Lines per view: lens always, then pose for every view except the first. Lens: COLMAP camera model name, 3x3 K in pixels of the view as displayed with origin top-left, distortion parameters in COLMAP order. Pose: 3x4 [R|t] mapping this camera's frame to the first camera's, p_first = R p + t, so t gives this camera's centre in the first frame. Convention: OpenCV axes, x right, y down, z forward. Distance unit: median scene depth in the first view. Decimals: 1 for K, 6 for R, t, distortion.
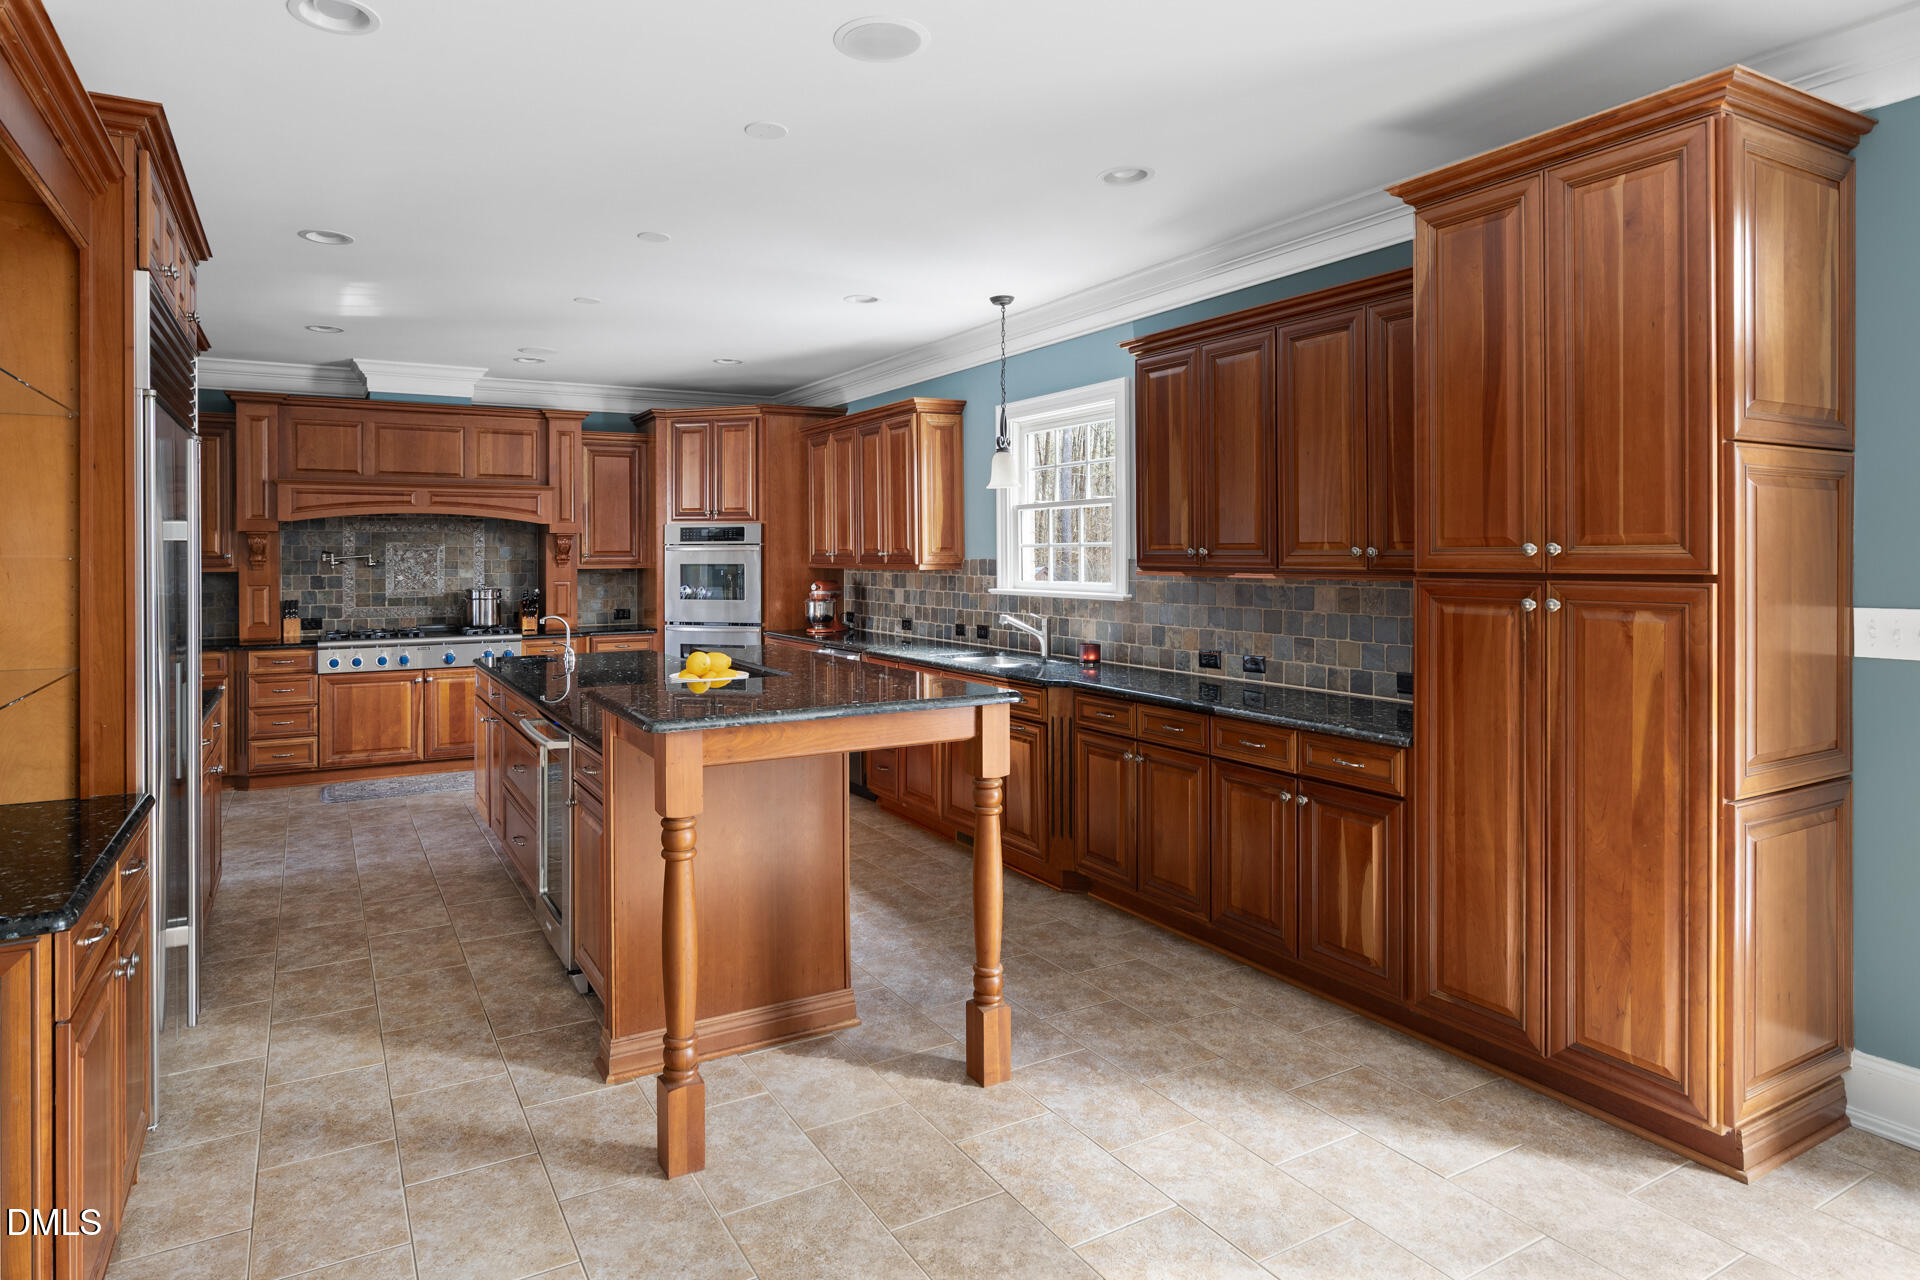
lens RADIAL K [[1080.2, 0, 885.3], [0, 1080.2, 552.0], [0, 0, 1]] dist [0.000153, -0.002475]
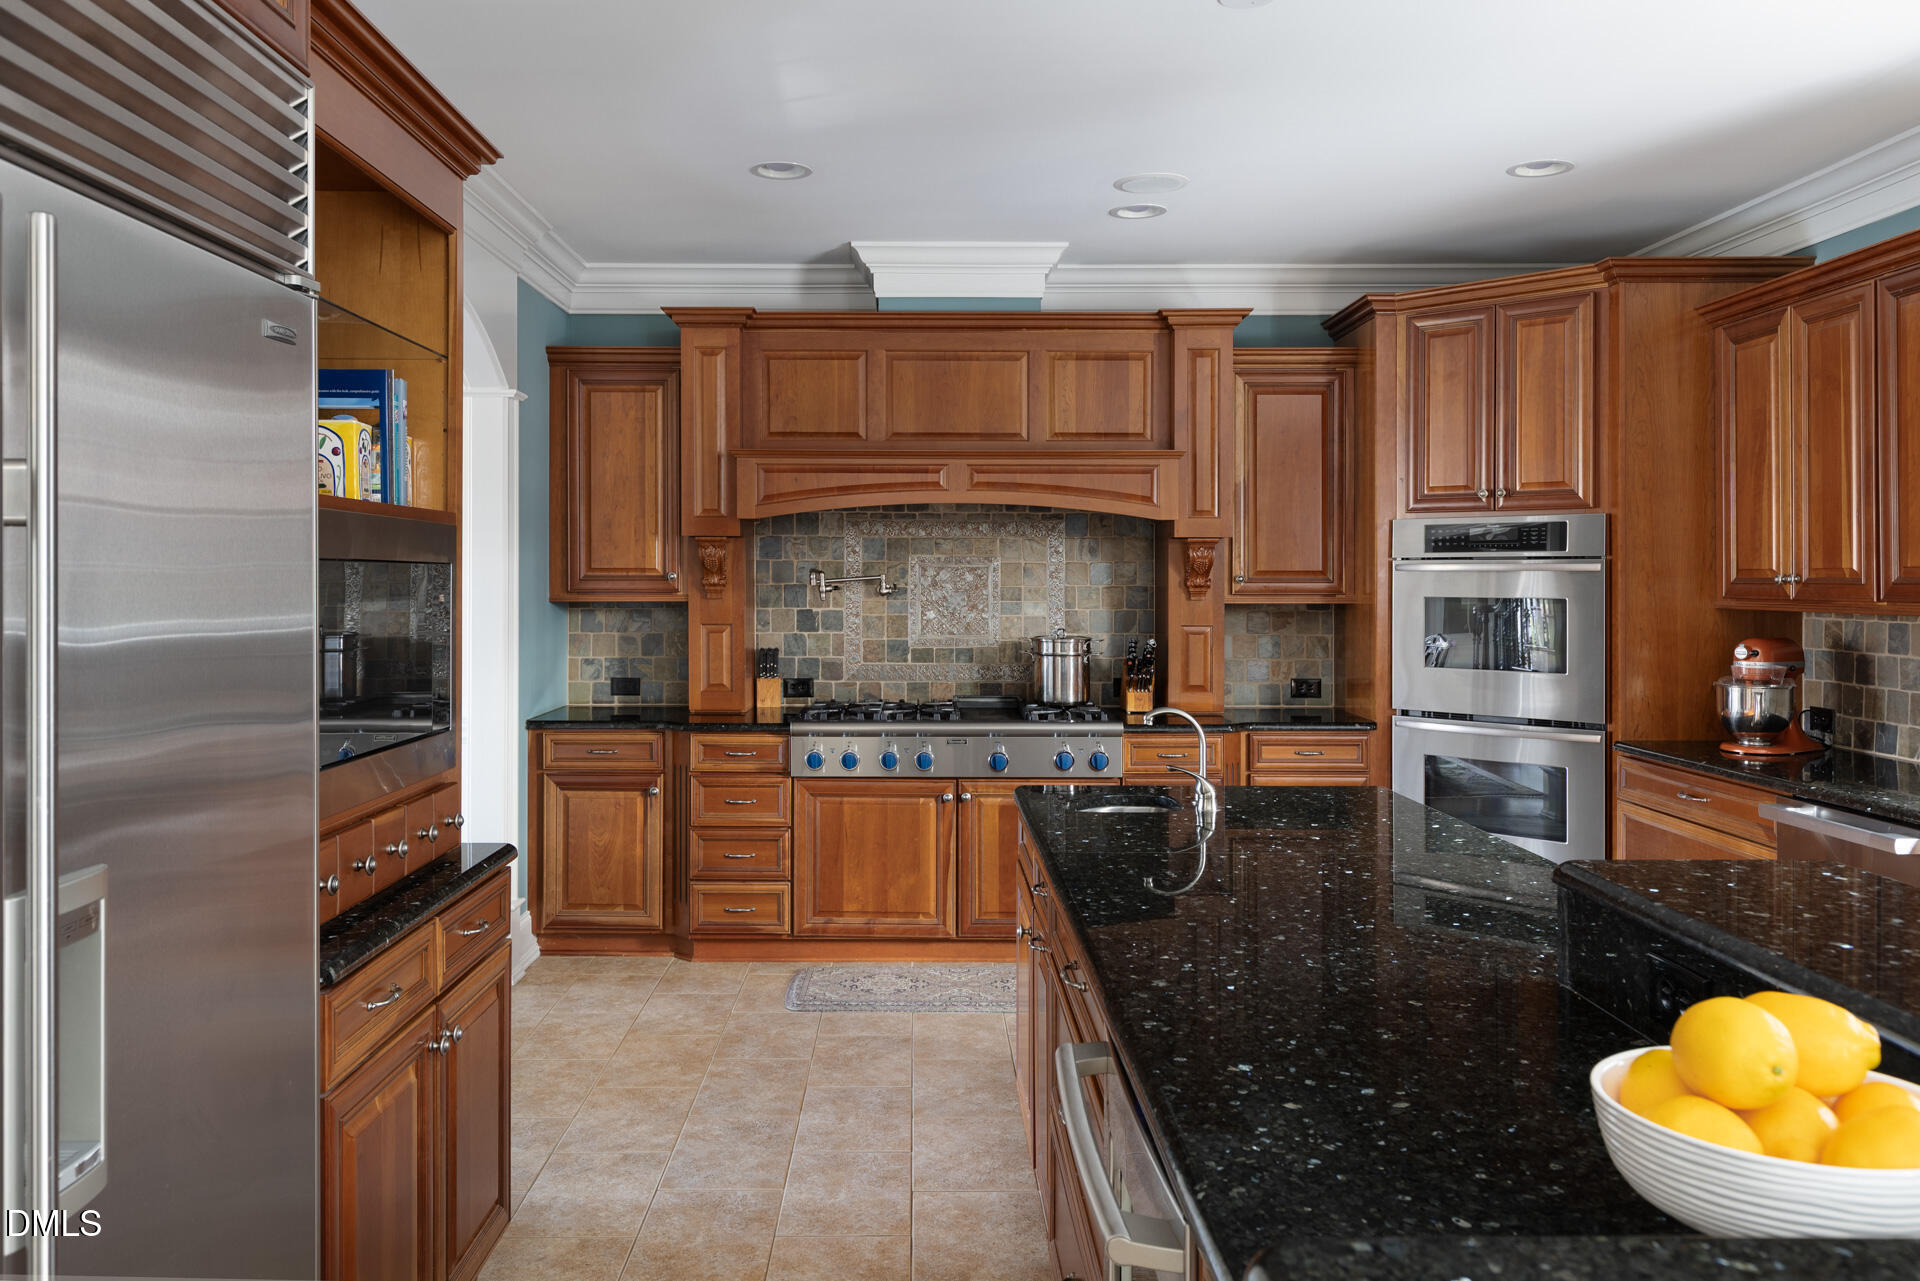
lens RADIAL K [[1440.1, 0, 914.1], [0, 1440.1, 568.7], [0, 0, 1]] dist [0.005402, -0.006852]
pose [[0.881716, 0.002888, -0.471772, -0.100563], [-0.004877, 0.999984, -0.002994, 0.001287], [0.471755, 0.004941, 0.881716, 0.356300]]
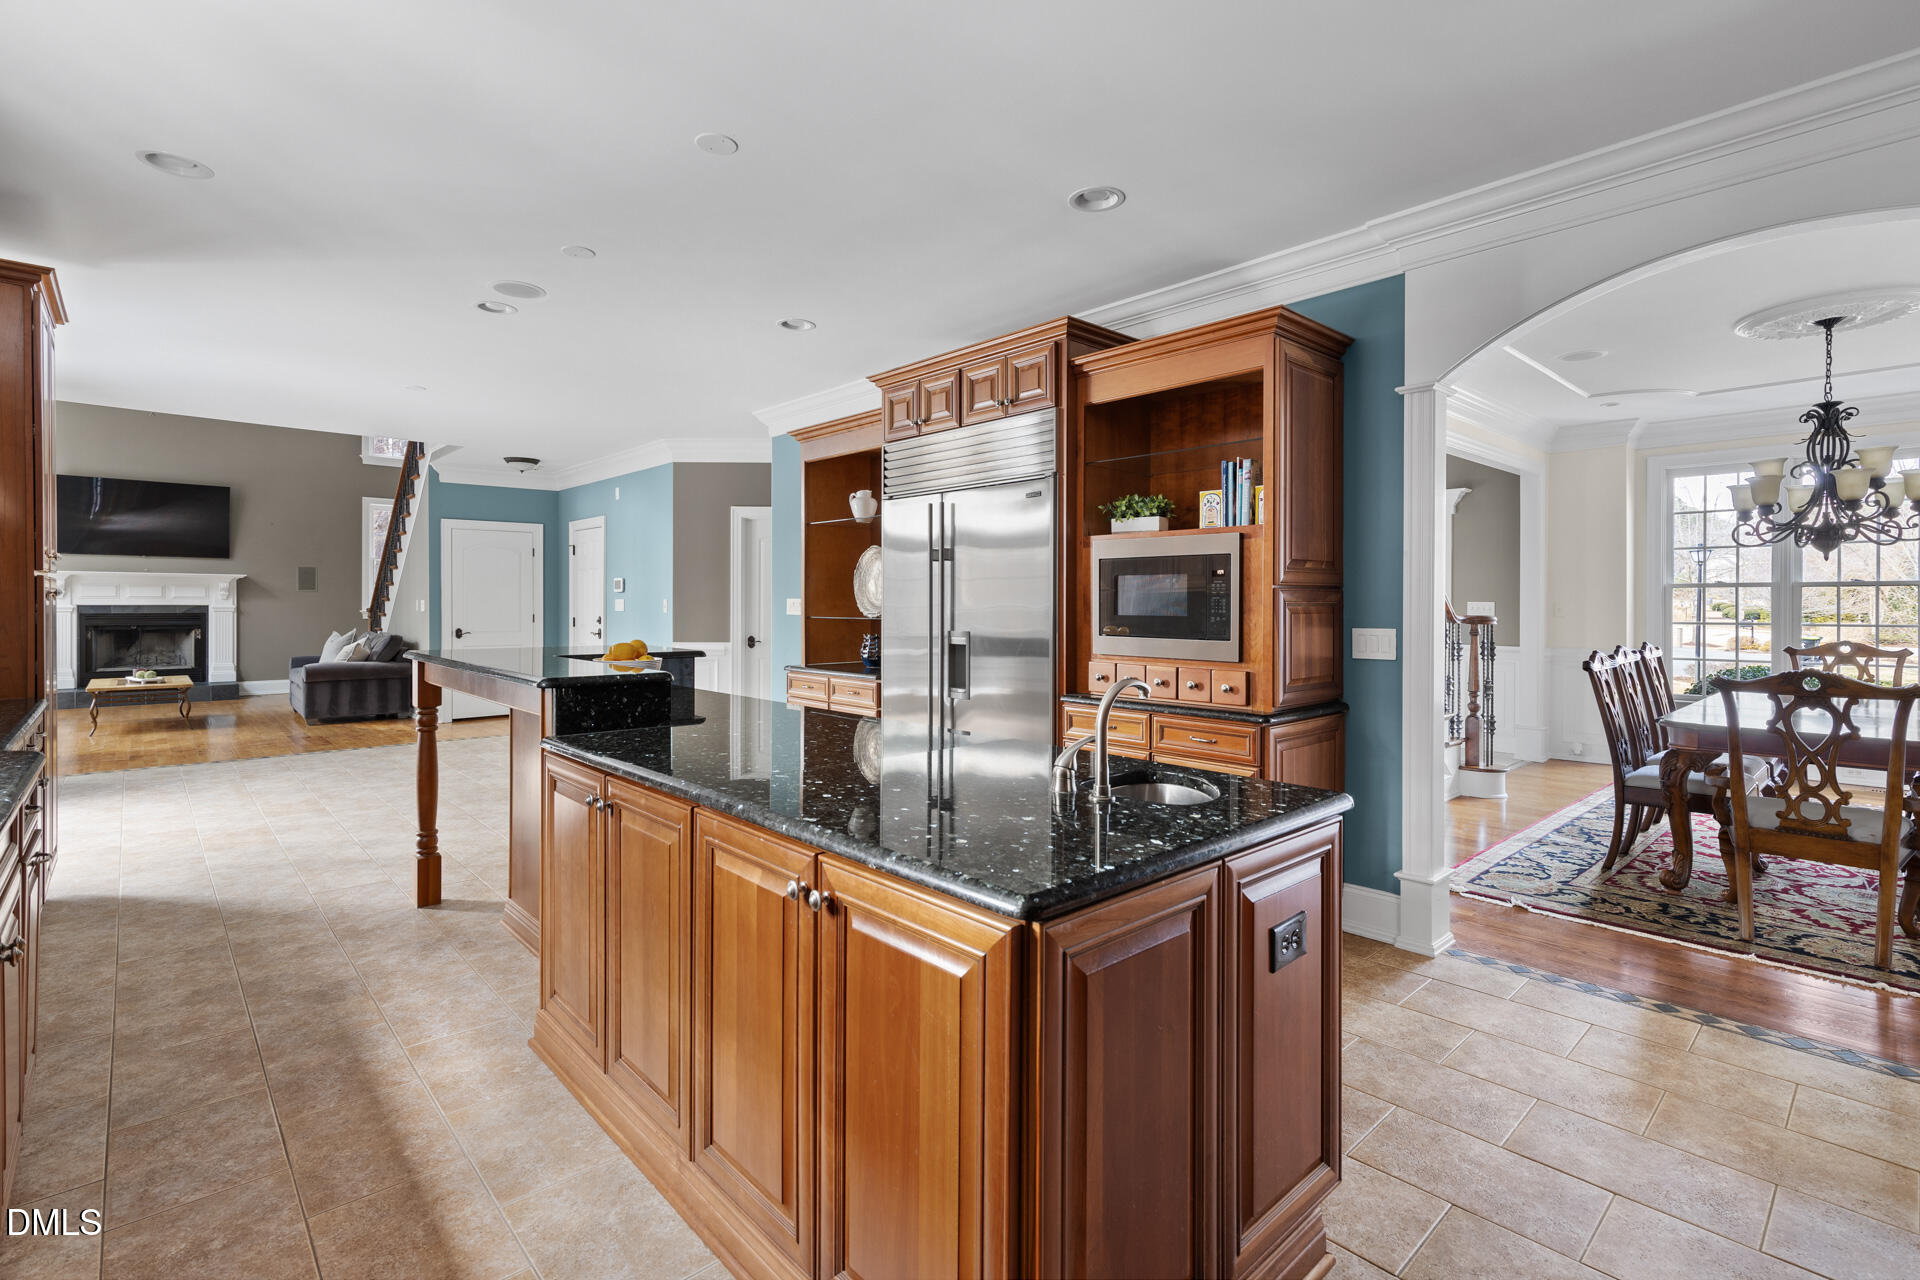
lens RADIAL K [[883.2, 0, 961.4], [0, 883.2, 609.4], [0, 0, 1]] dist [0.007509, -0.000626]
pose [[-0.967286, 0.001122, -0.253687, -0.151452], [-0.000137, 0.999988, 0.004944, 0.029087], [0.253689, 0.004817, -0.967274, 1.139472]]
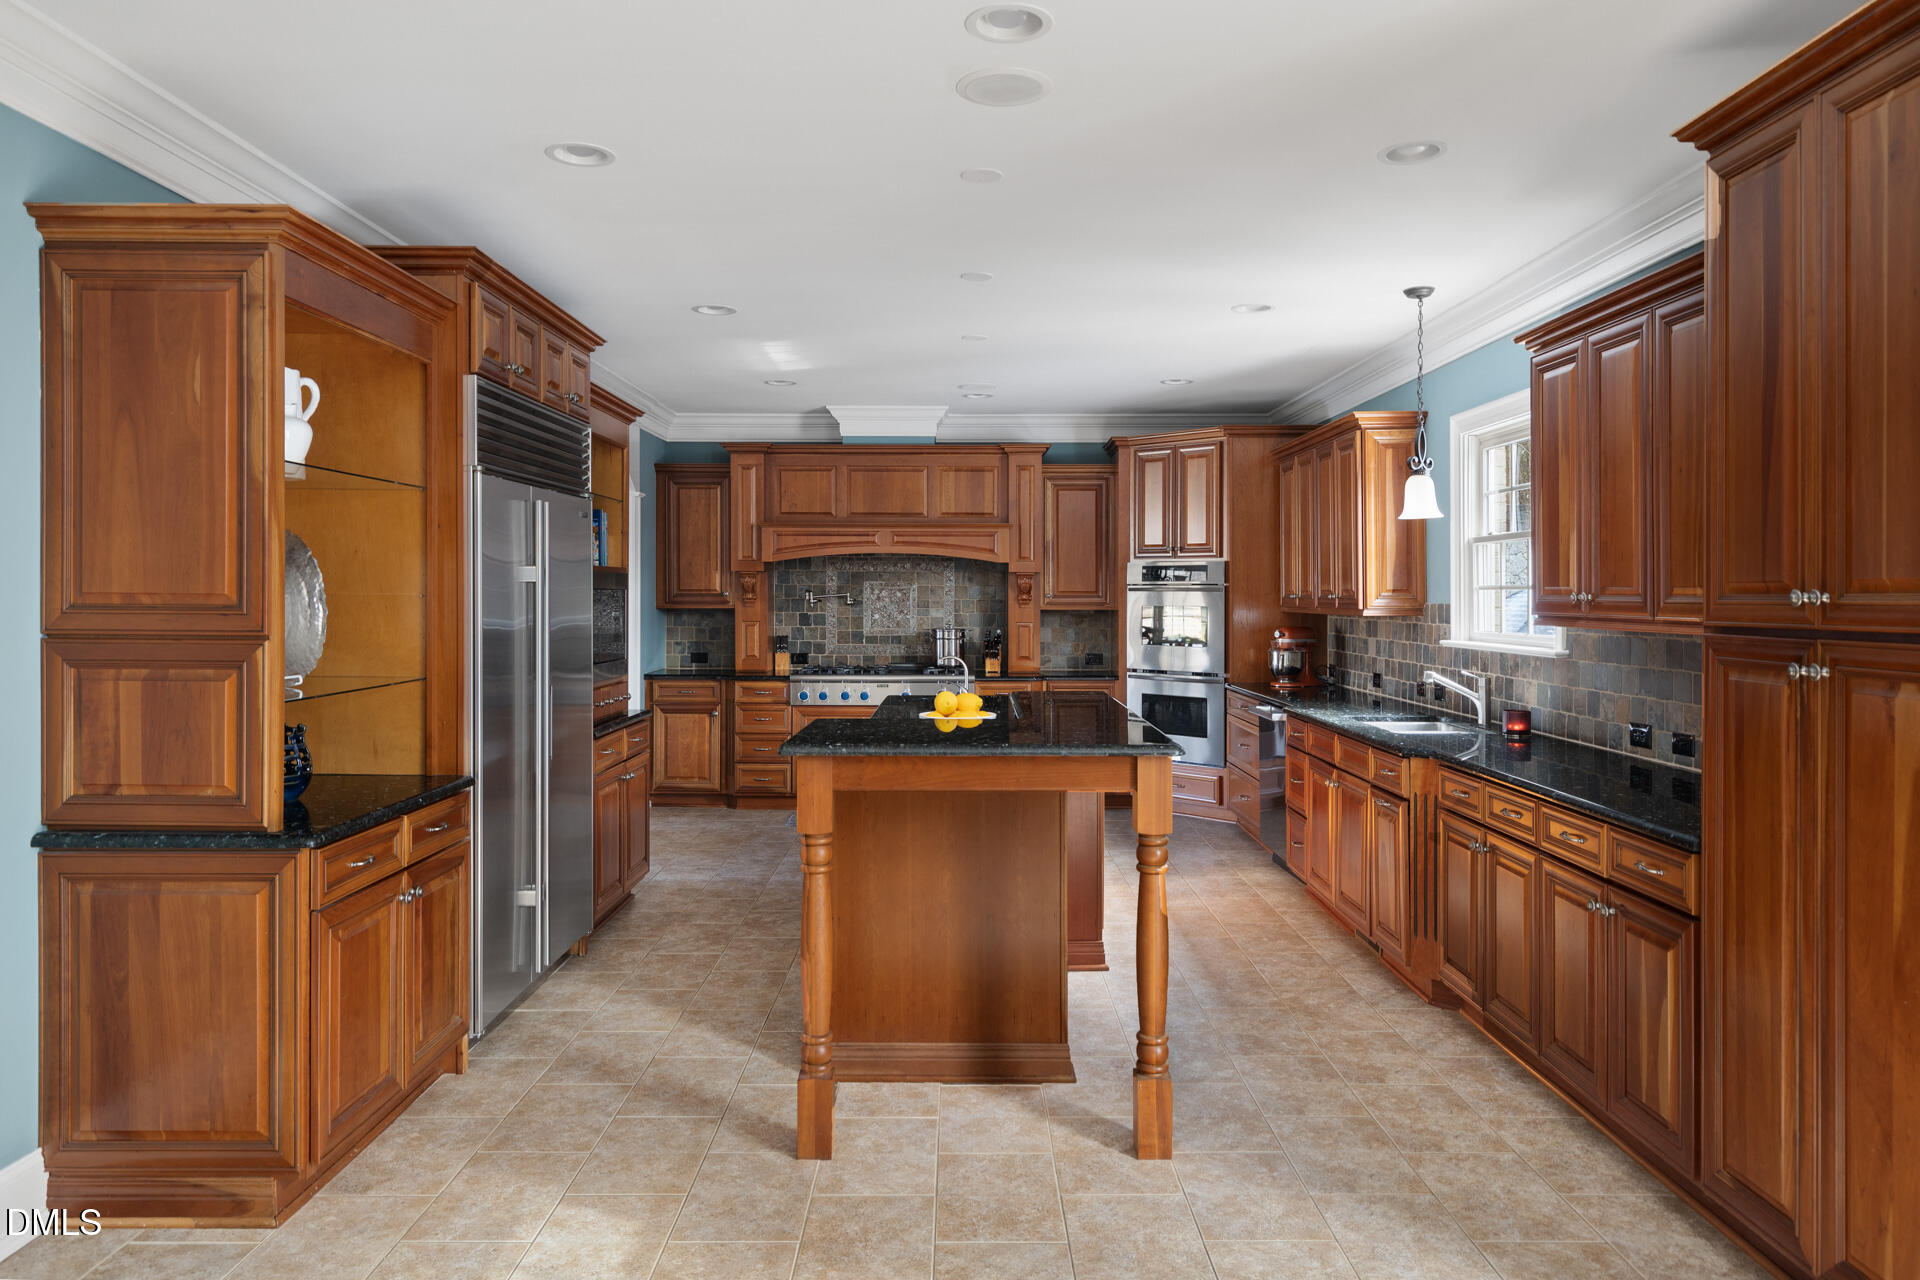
lens RADIAL K [[1275.9, 0, 945.0], [0, 1275.9, 593.5], [0, 0, 1]] dist [0.009700, -0.005104]
pose [[0.877323, 0.006757, -0.479852, 0.221767], [-0.005987, 0.999977, 0.003133, -0.002045], [0.479862, 0.000124, 0.877344, -0.031506]]
